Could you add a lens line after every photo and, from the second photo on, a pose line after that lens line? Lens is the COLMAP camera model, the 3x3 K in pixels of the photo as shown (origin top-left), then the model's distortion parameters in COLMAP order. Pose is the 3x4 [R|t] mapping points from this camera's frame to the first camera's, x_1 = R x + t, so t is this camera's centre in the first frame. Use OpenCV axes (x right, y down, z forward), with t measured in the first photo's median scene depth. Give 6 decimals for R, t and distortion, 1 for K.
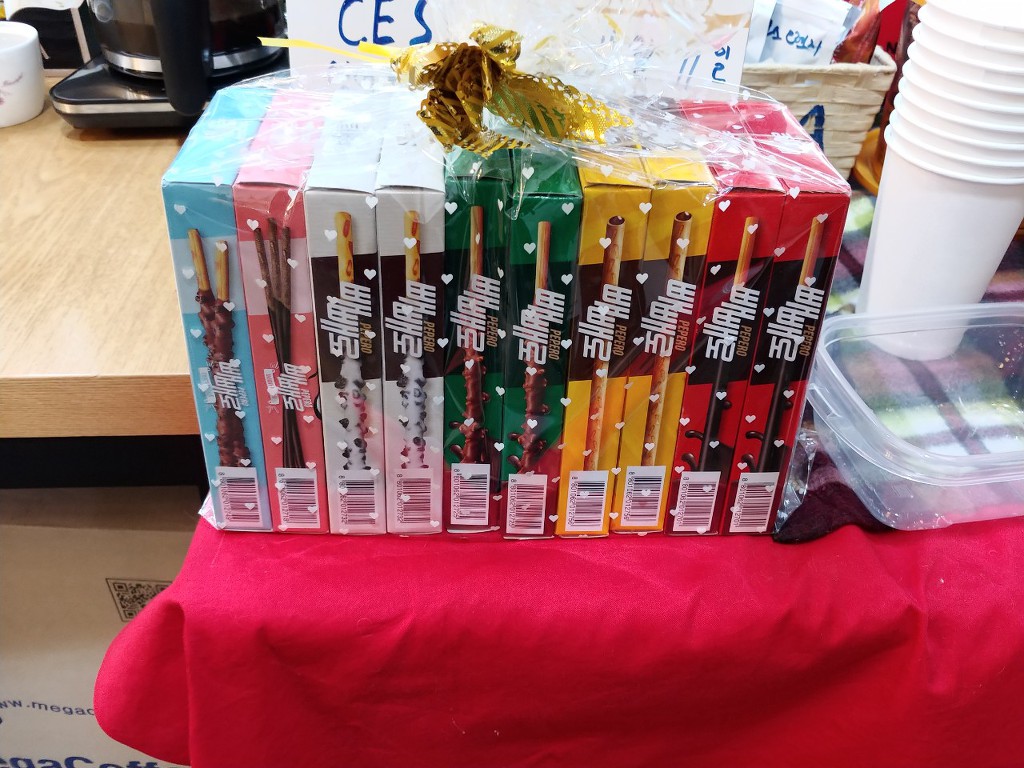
lens RADIAL K [[897.8, 0, 507.3], [0, 897.8, 393.3], [0, 0, 1]] dist [0.038377, -0.098814]
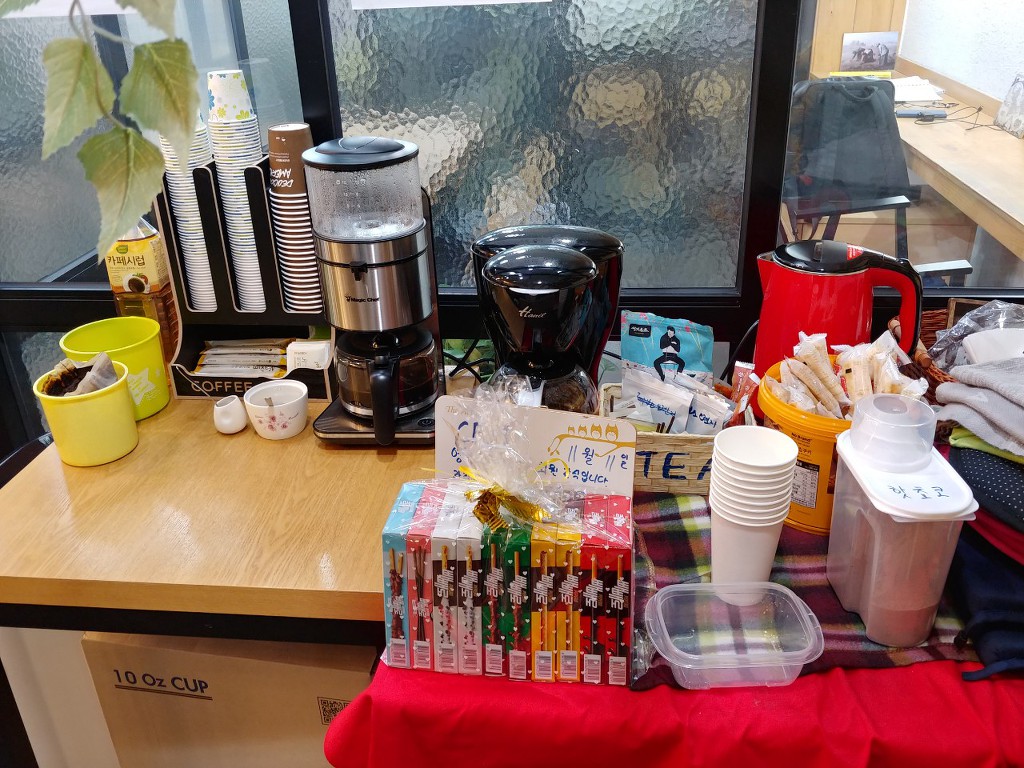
lens RADIAL K [[904.8, 0, 499.2], [0, 904.8, 383.0], [0, 0, 1]] dist [0.149539, -0.575127]
pose [[0.984834, 0.019928, -0.172351, 0.379693], [-0.054107, 0.979118, -0.195962, -0.126370], [0.164846, 0.202315, 0.965347, -1.475557]]
